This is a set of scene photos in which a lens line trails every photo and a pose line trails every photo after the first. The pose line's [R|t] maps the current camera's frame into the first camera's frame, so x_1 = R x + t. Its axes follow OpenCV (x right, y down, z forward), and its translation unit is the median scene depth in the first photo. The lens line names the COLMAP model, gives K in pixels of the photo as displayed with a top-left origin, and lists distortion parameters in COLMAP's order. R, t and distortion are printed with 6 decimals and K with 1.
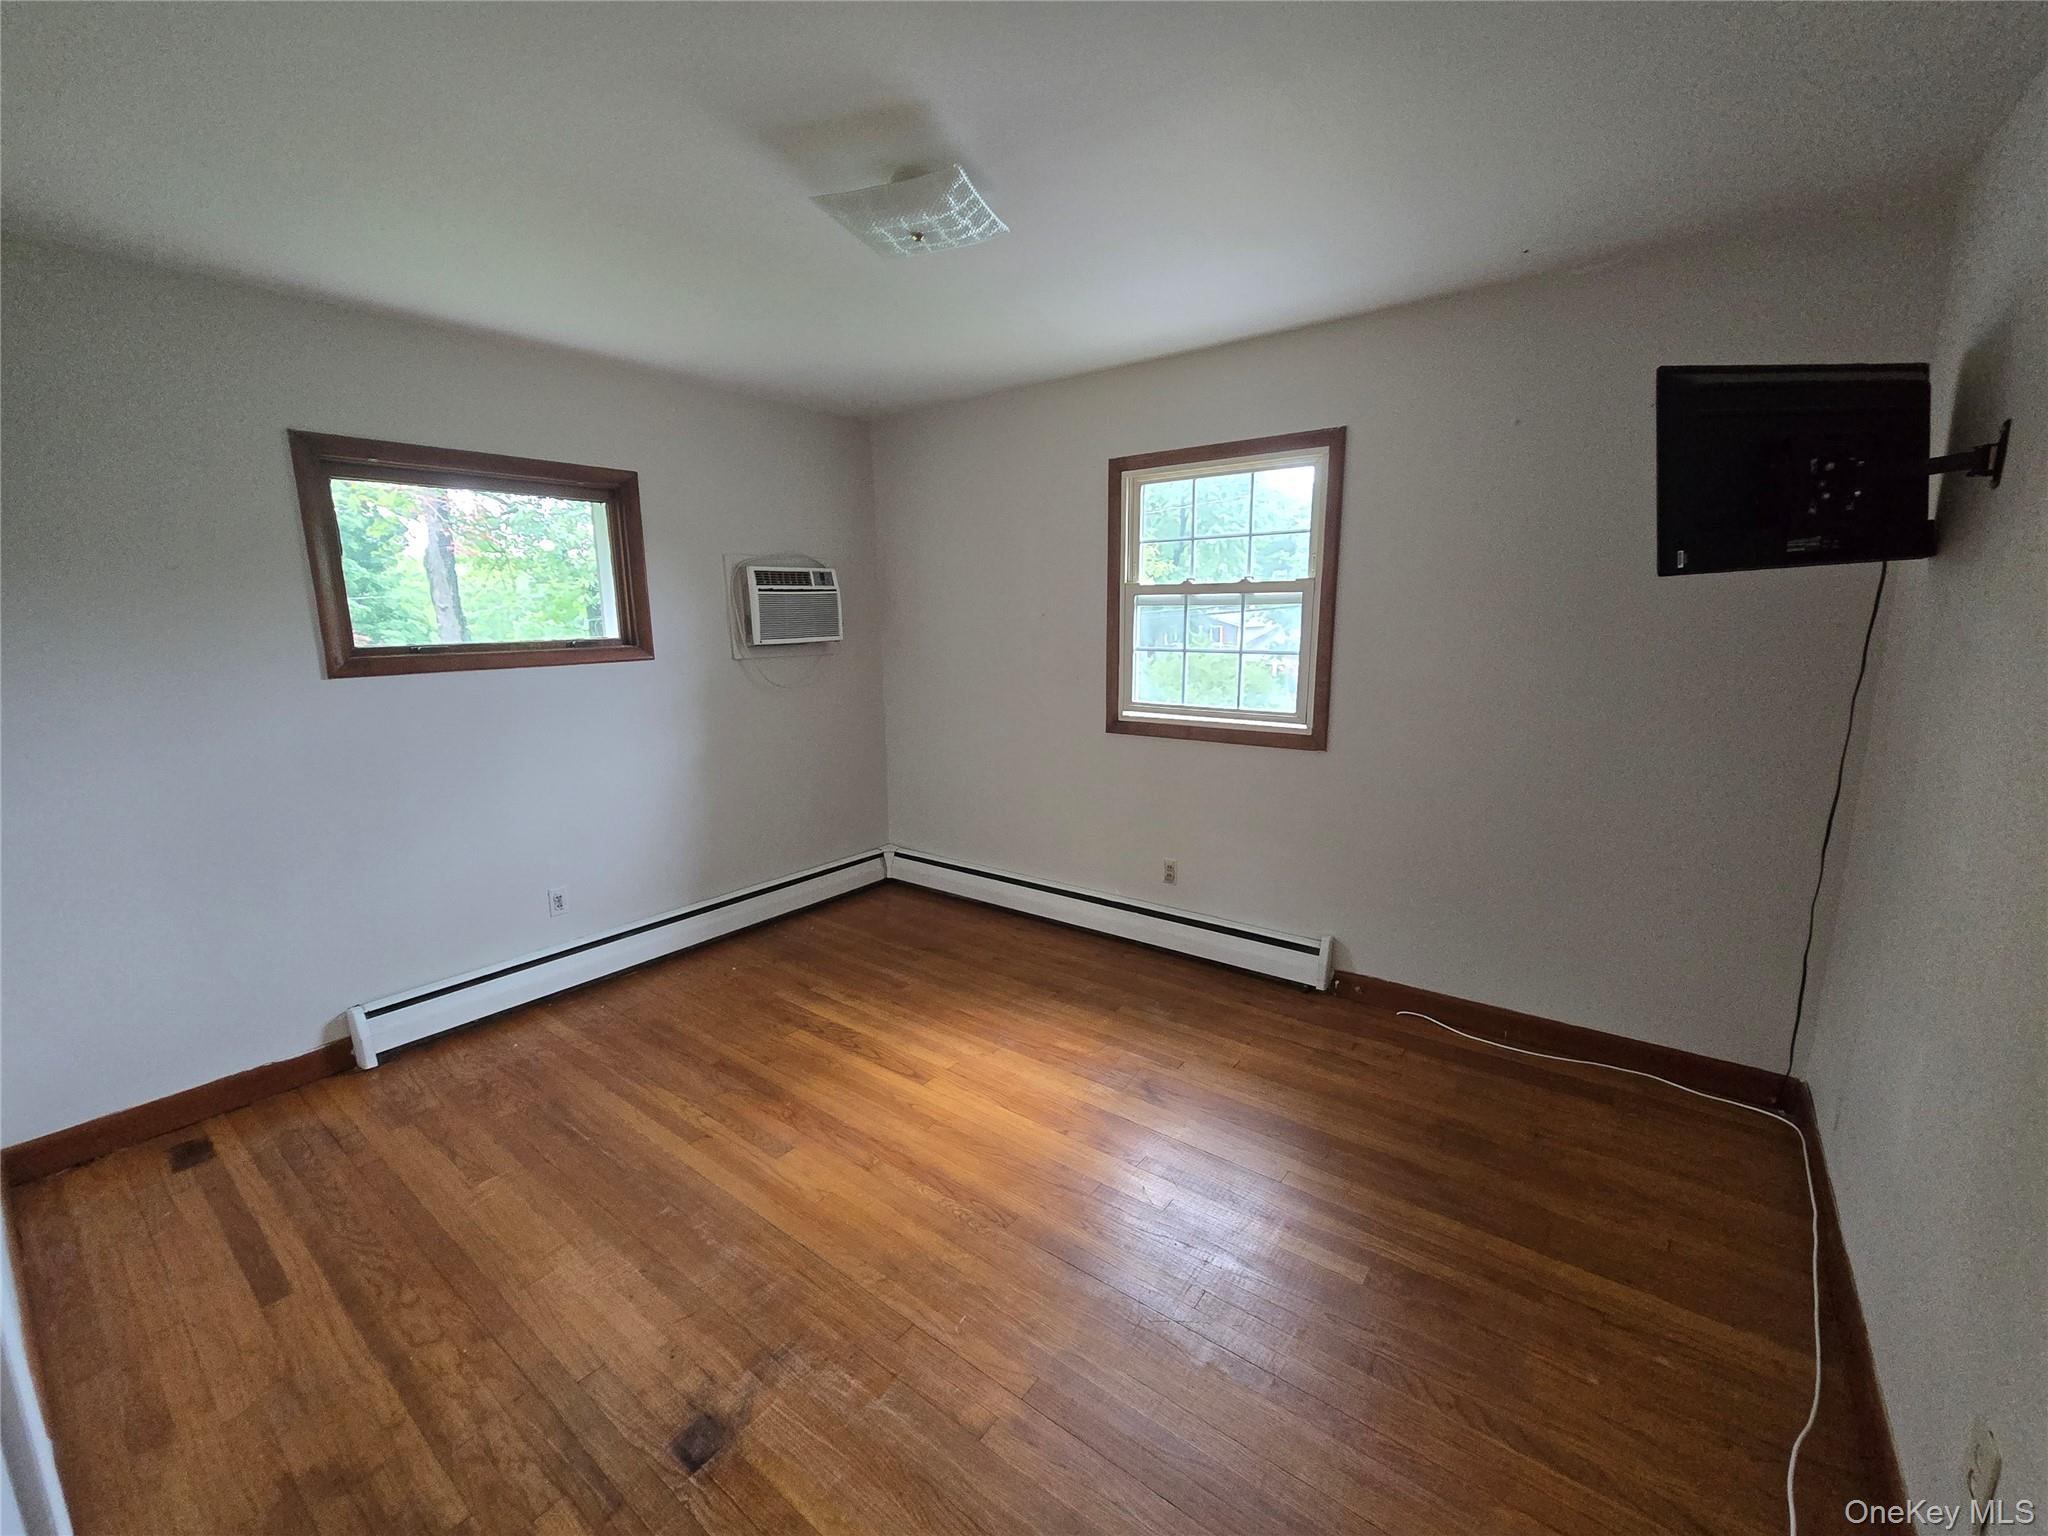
lens RADIAL K [[837.6, 0, 1022.3], [0, 837.6, 767.3], [0, 0, 1]] dist [0.001072, 0.000691]
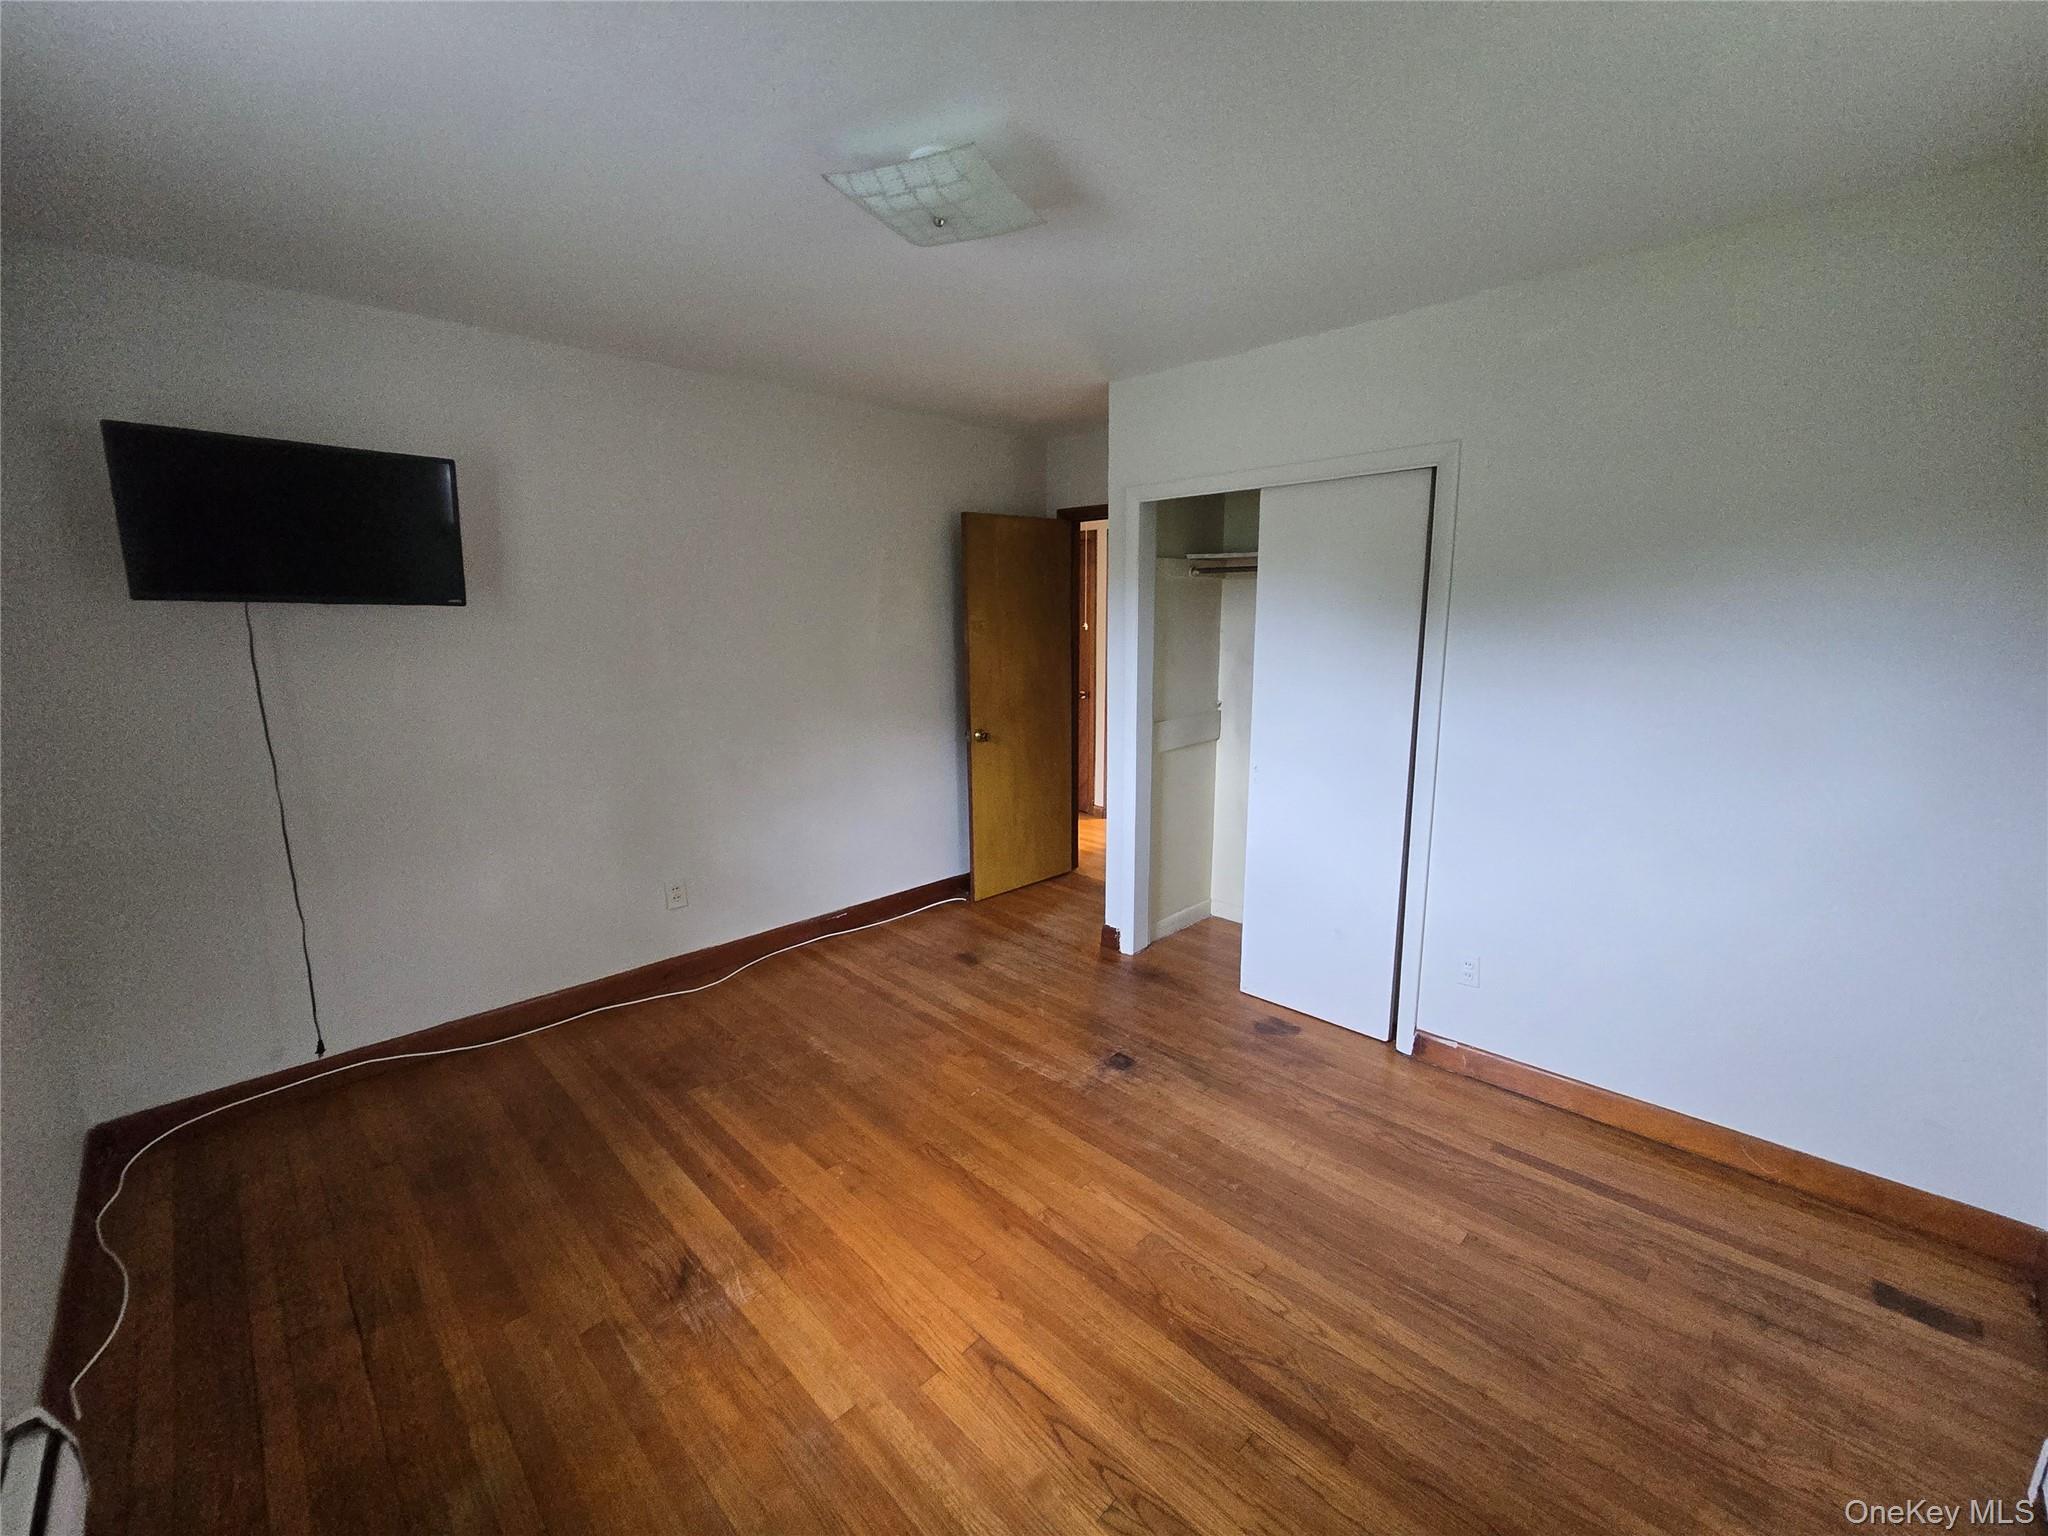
lens RADIAL K [[837.6, 0, 1023.8], [0, 837.6, 764.8], [0, 0, 1]] dist [0.001072, 0.000691]
pose [[-0.990973, -0.001458, 0.134051, -0.286338], [0.047415, 0.931499, 0.360641, -0.341491], [-0.125394, 0.363742, -0.923021, 1.716817]]
